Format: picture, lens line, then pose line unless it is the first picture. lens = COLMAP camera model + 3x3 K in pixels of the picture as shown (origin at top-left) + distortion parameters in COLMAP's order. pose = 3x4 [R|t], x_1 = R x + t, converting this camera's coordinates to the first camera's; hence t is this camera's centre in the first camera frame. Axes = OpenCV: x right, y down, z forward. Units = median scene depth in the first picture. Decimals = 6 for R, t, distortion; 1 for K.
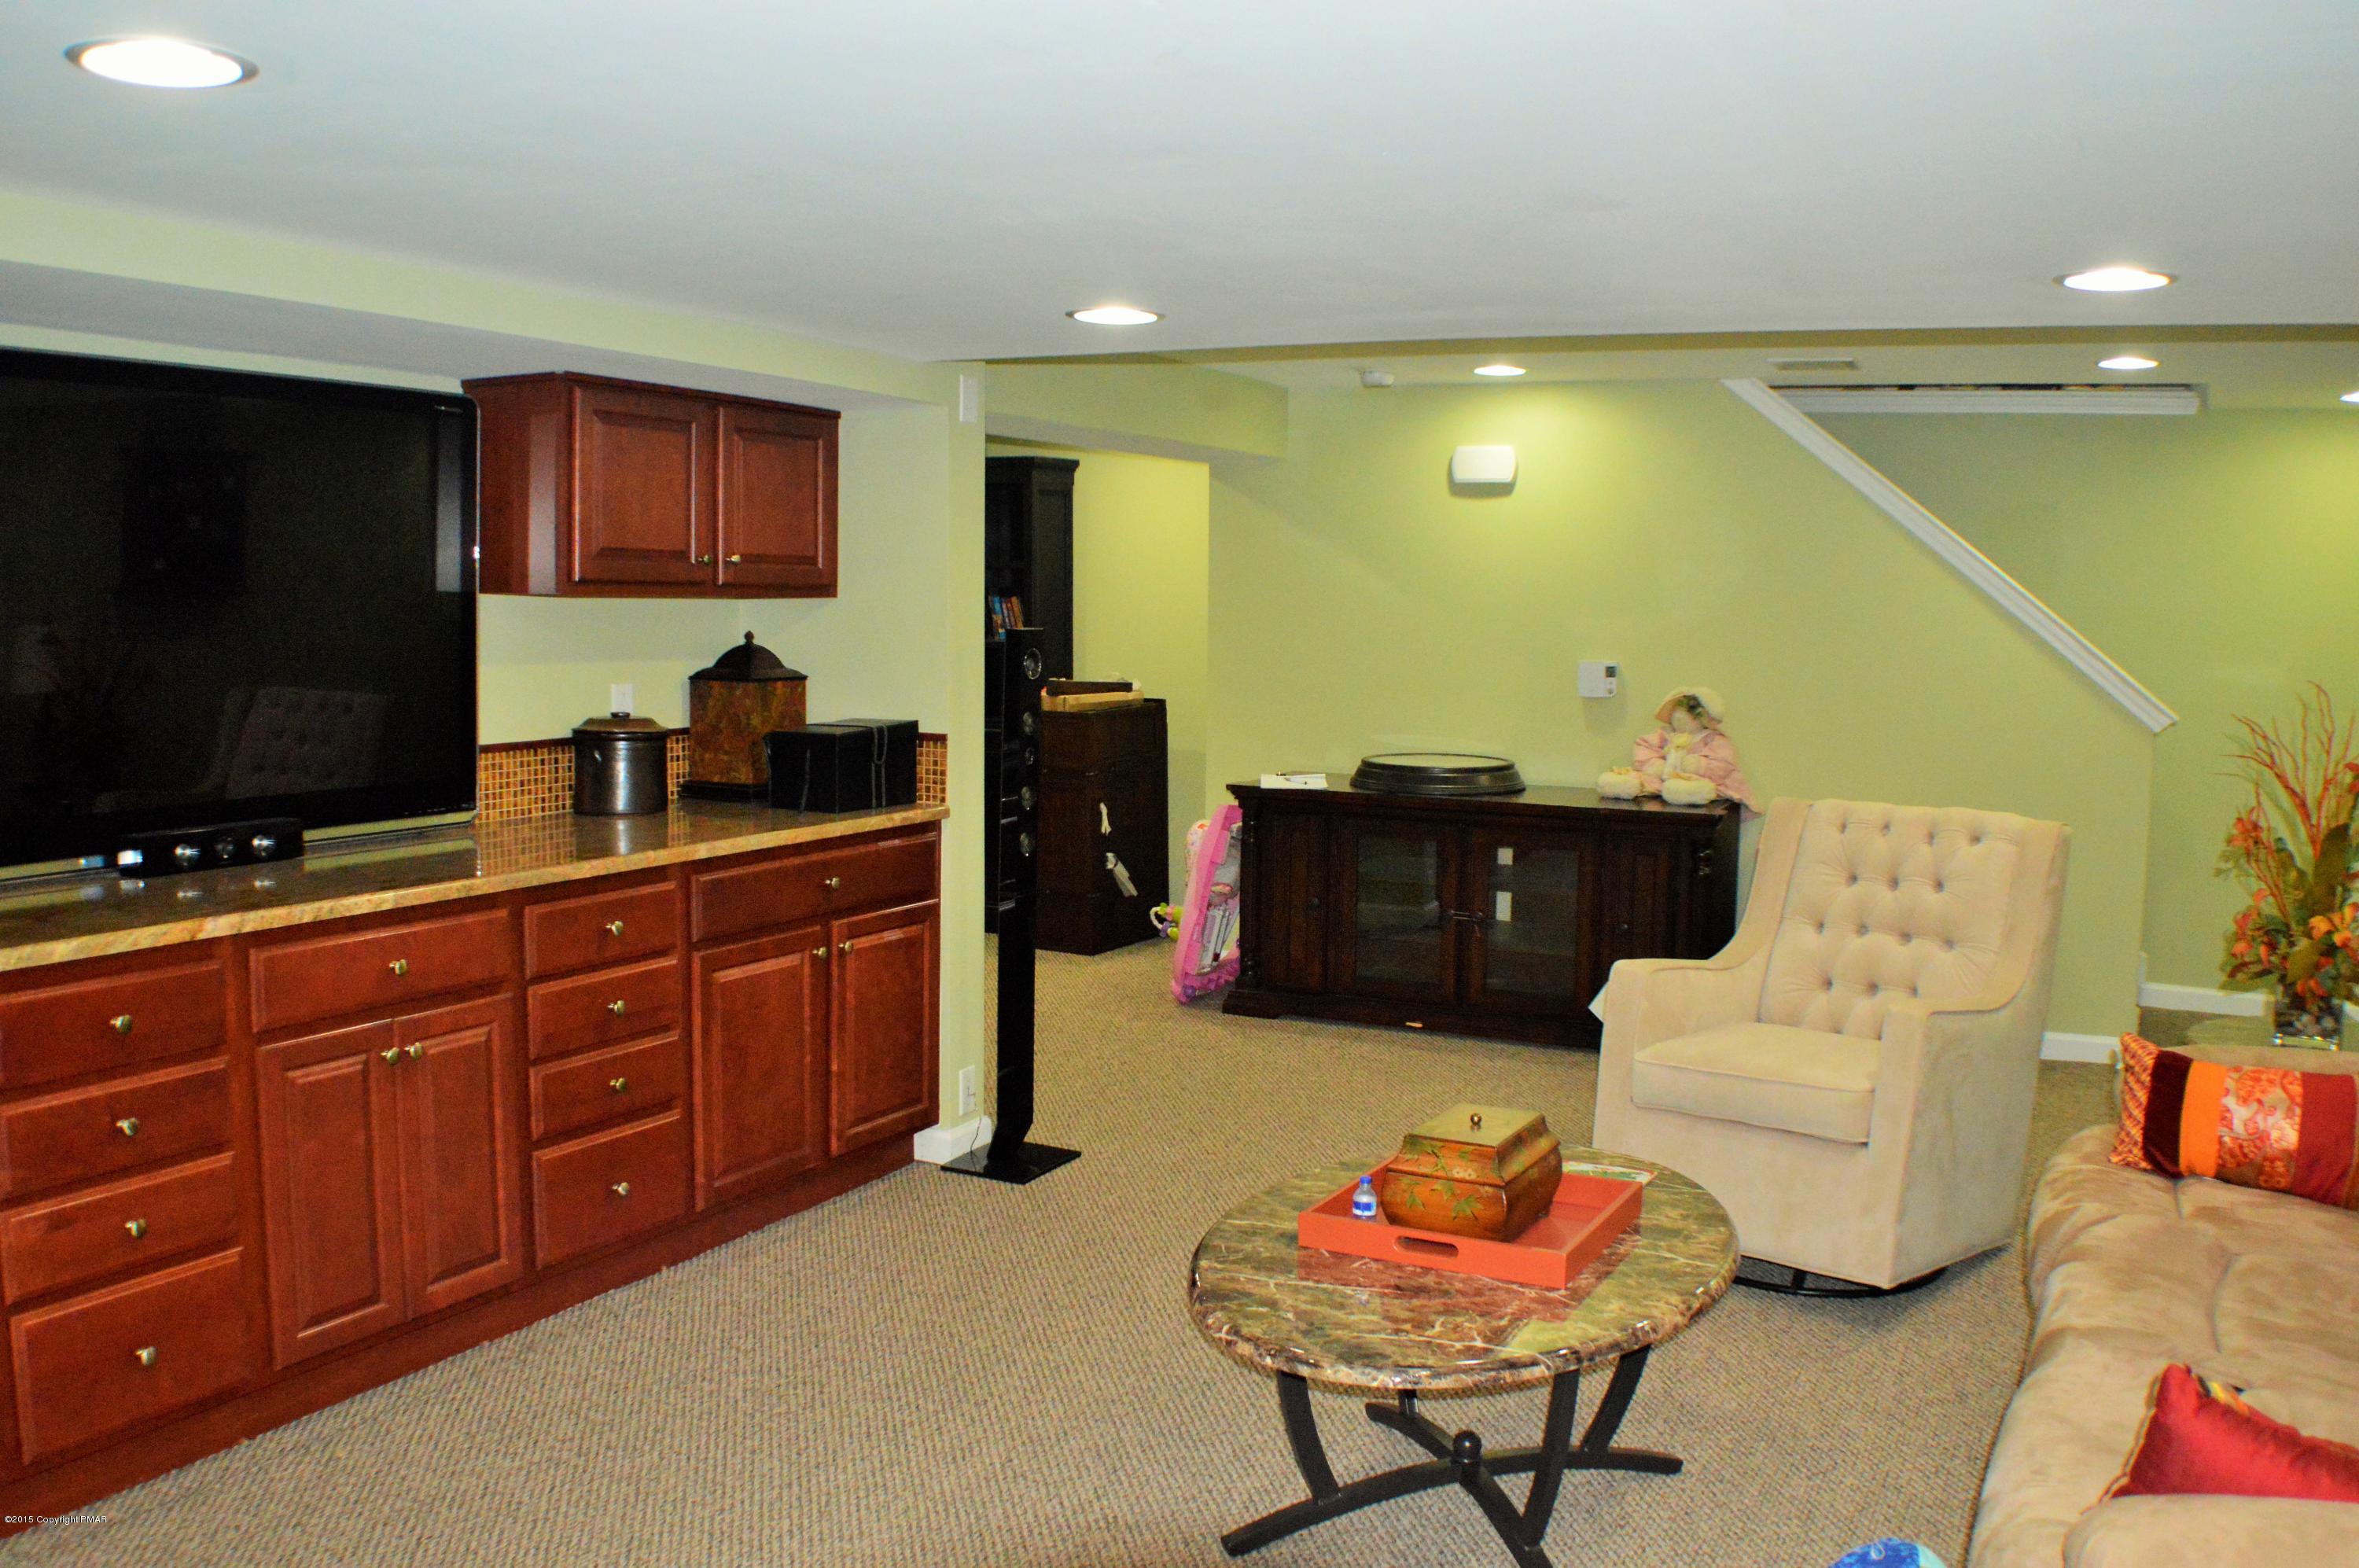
lens RADIAL K [[1946.5, 0, 1179.5], [0, 1946.5, 784.0], [0, 0, 1]] dist [-0.156749, 0.020474]
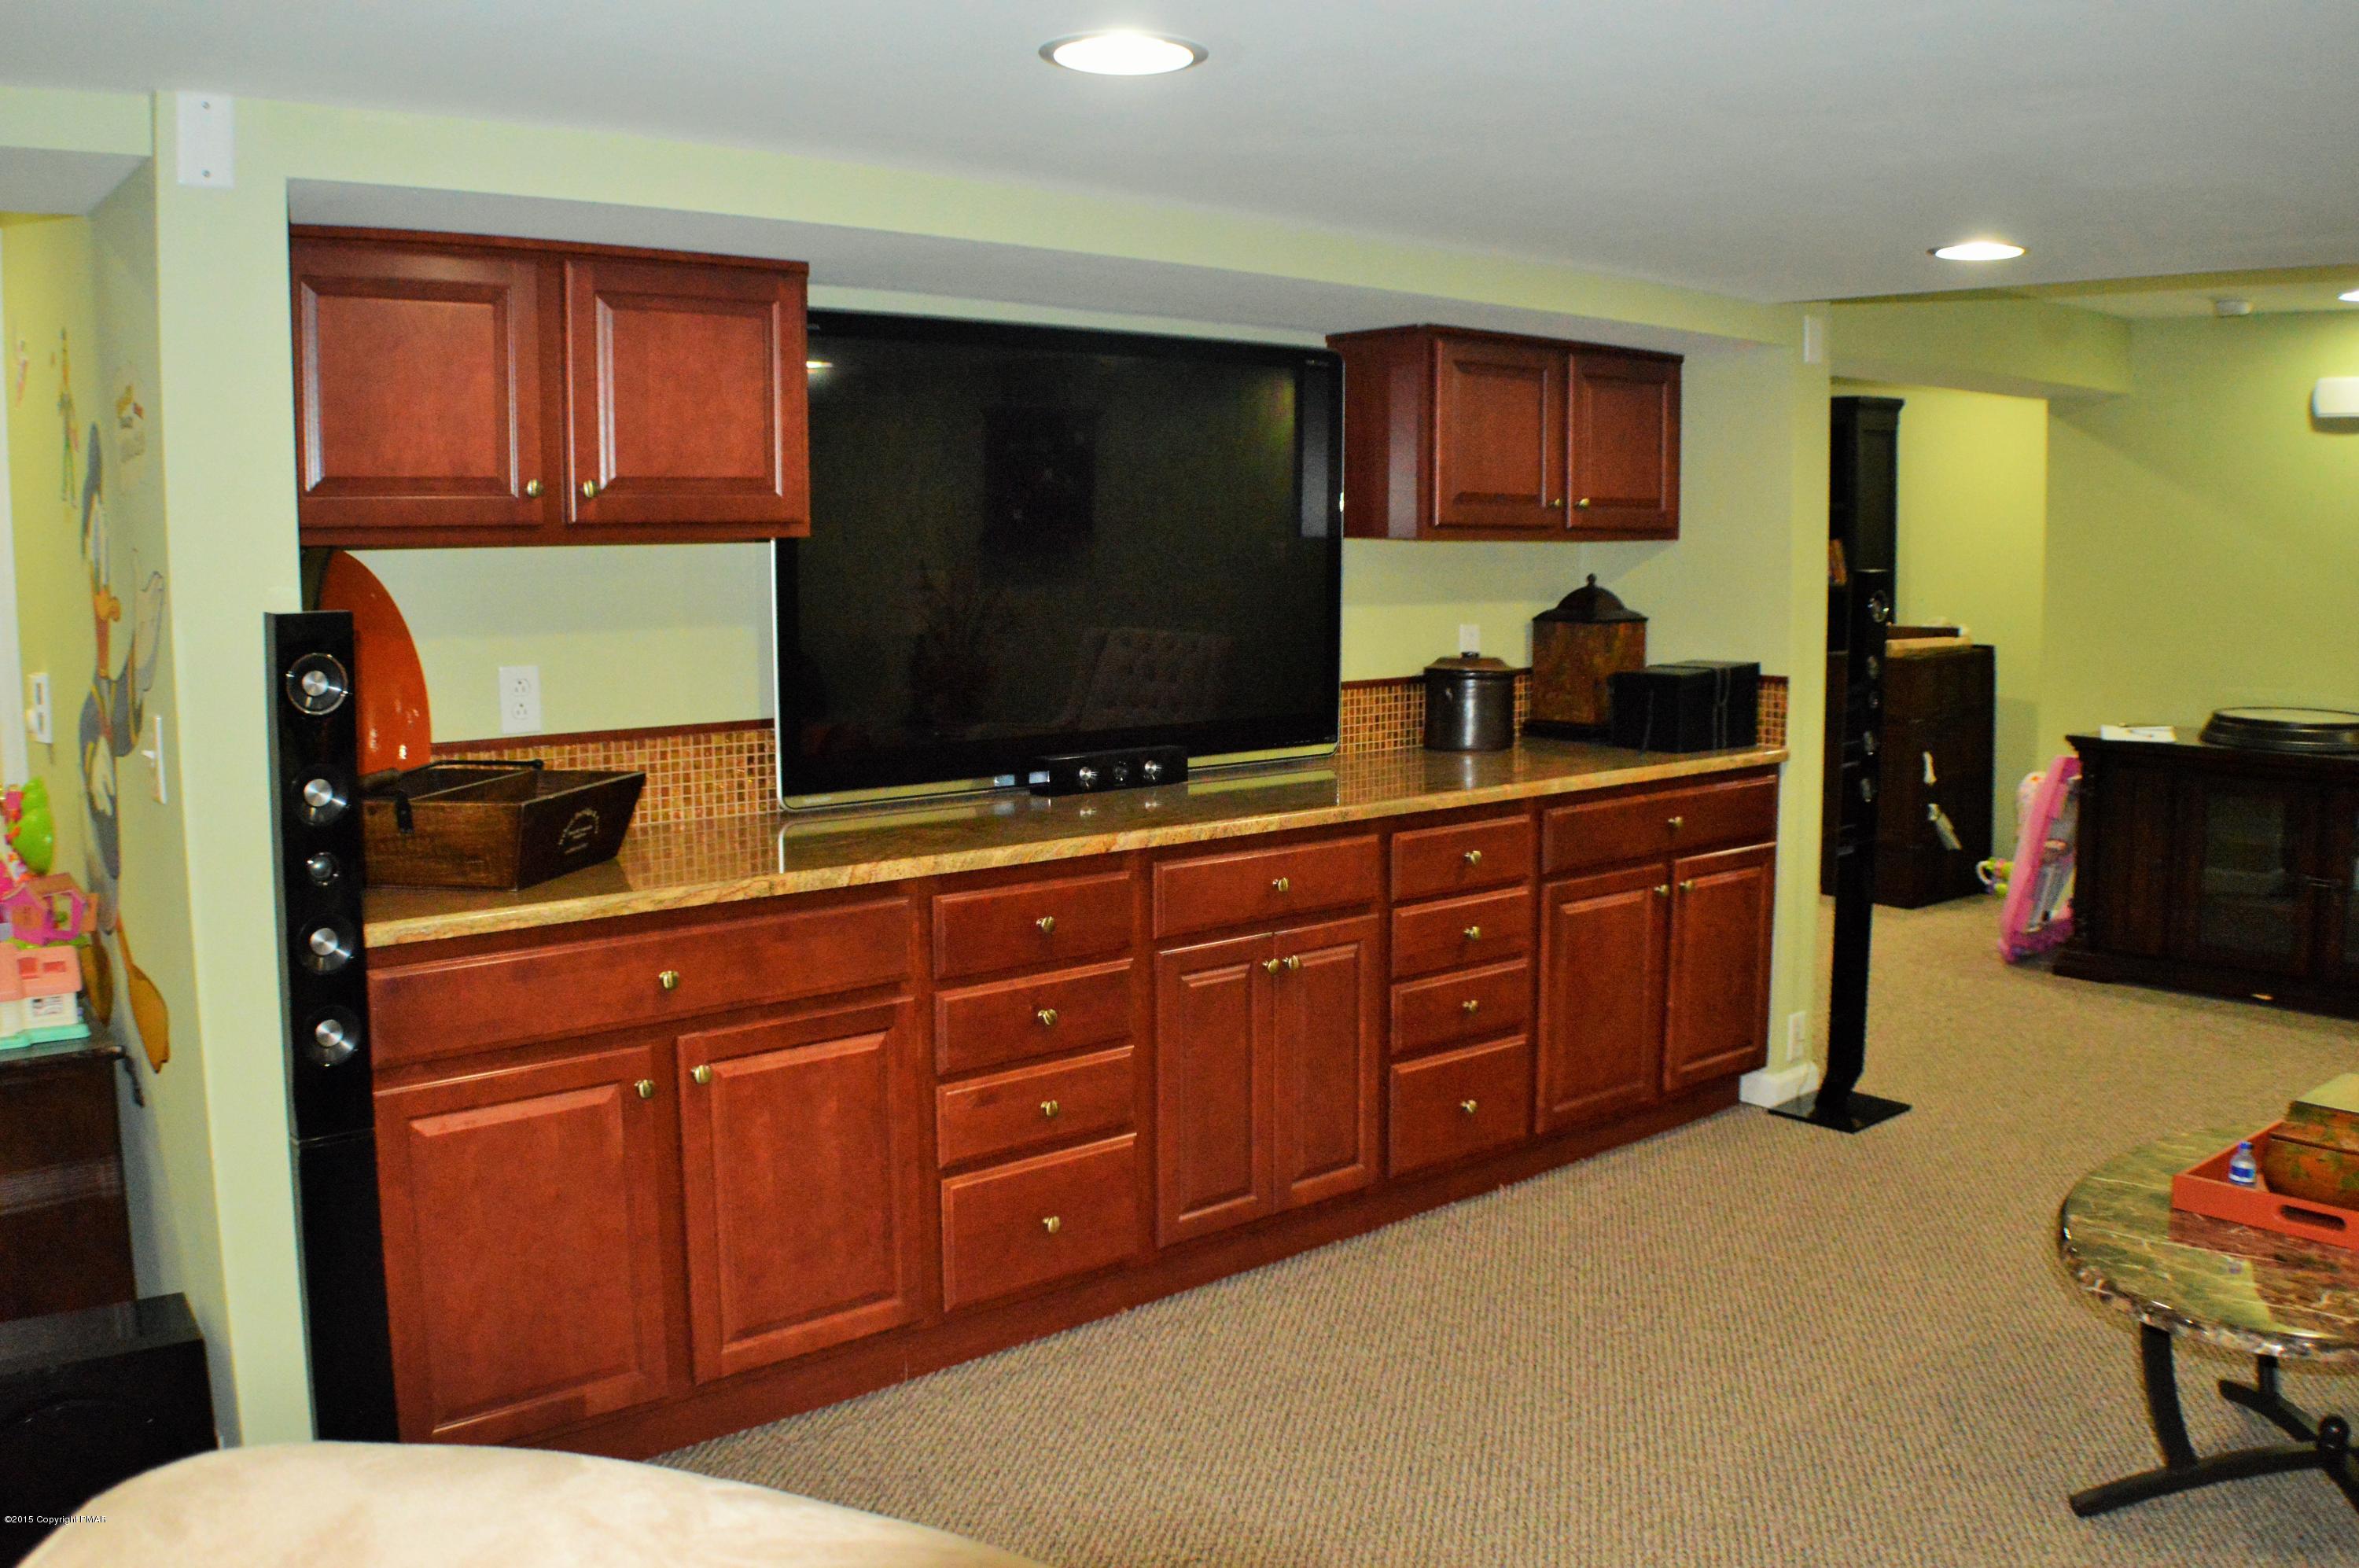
lens RADIAL K [[1946.5, 0, 1179.5], [0, 1946.5, 784.0], [0, 0, 1]] dist [-0.156749, 0.020474]
pose [[0.922481, 0.028175, -0.385012, -0.035740], [-0.017708, 0.999372, 0.030705, 0.005524], [0.385635, -0.021507, 0.922401, -0.033354]]
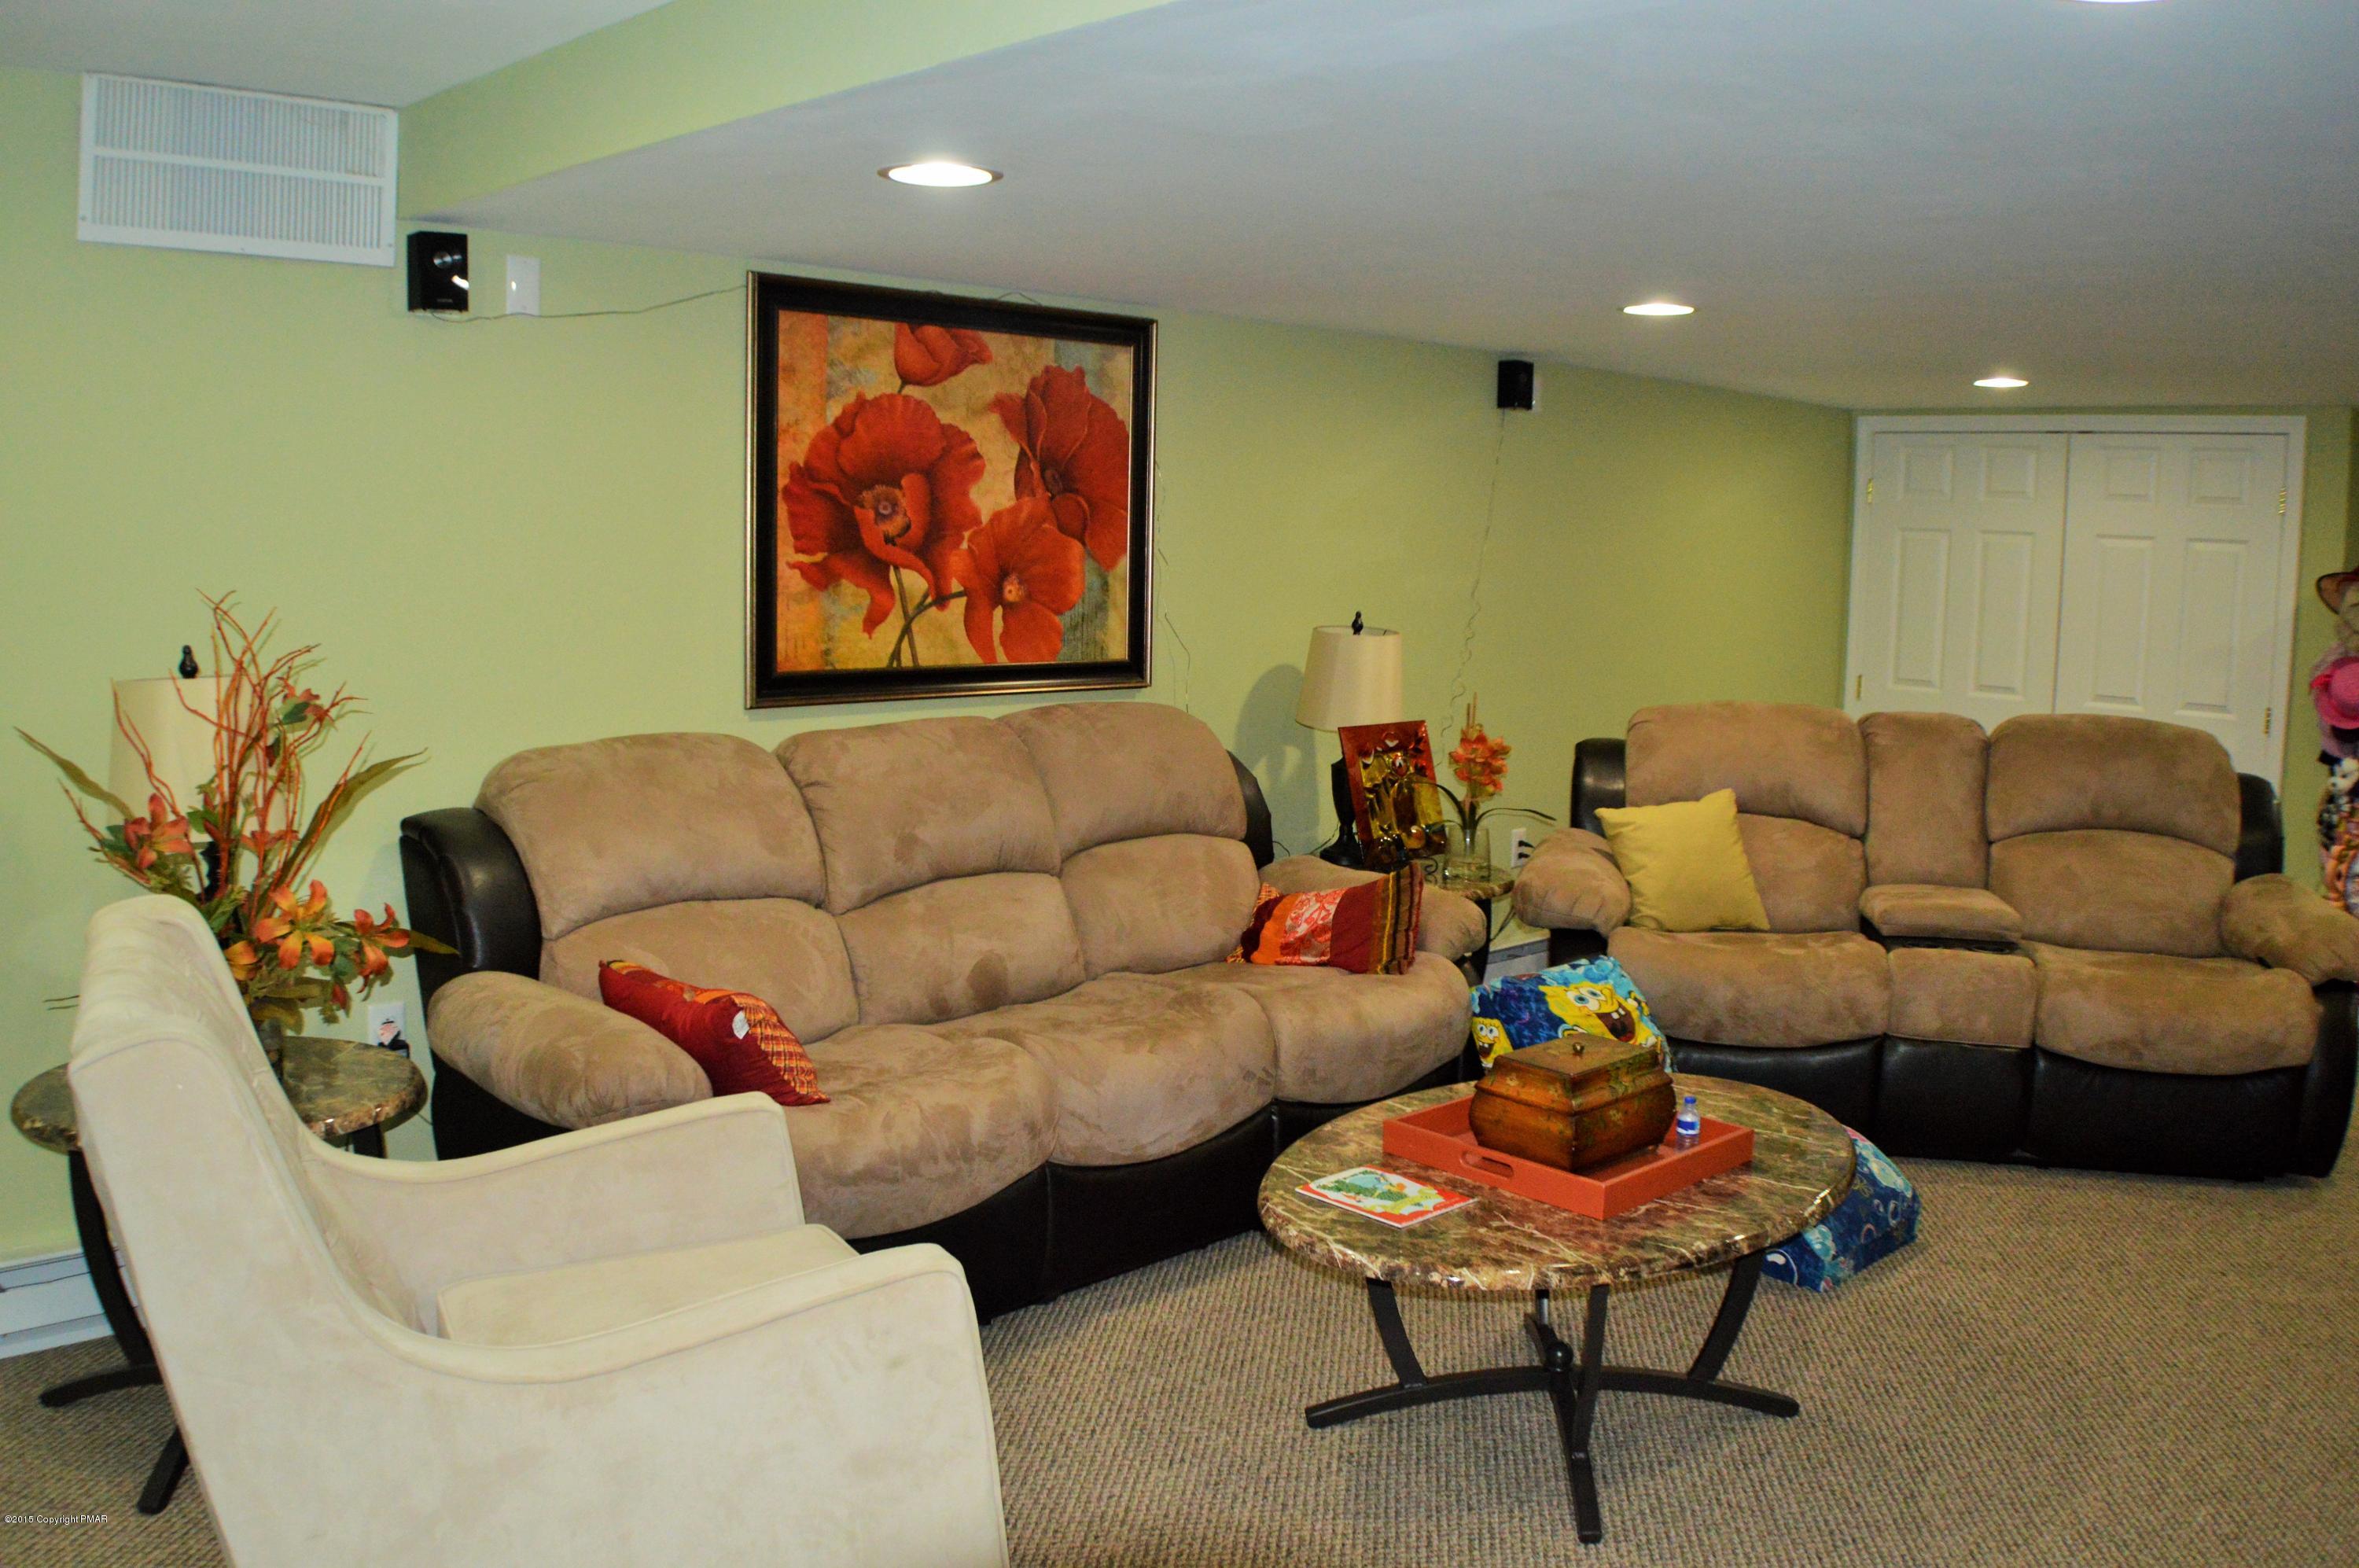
lens RADIAL K [[1946.5, 0, 1179.5], [0, 1946.5, 784.0], [0, 0, 1]] dist [-0.156749, 0.020474]
pose [[-0.947533, -0.075368, 0.310646, 0.038179], [-0.006115, 0.975903, 0.218120, -0.141578], [-0.319599, 0.204777, -0.925161, 1.551844]]
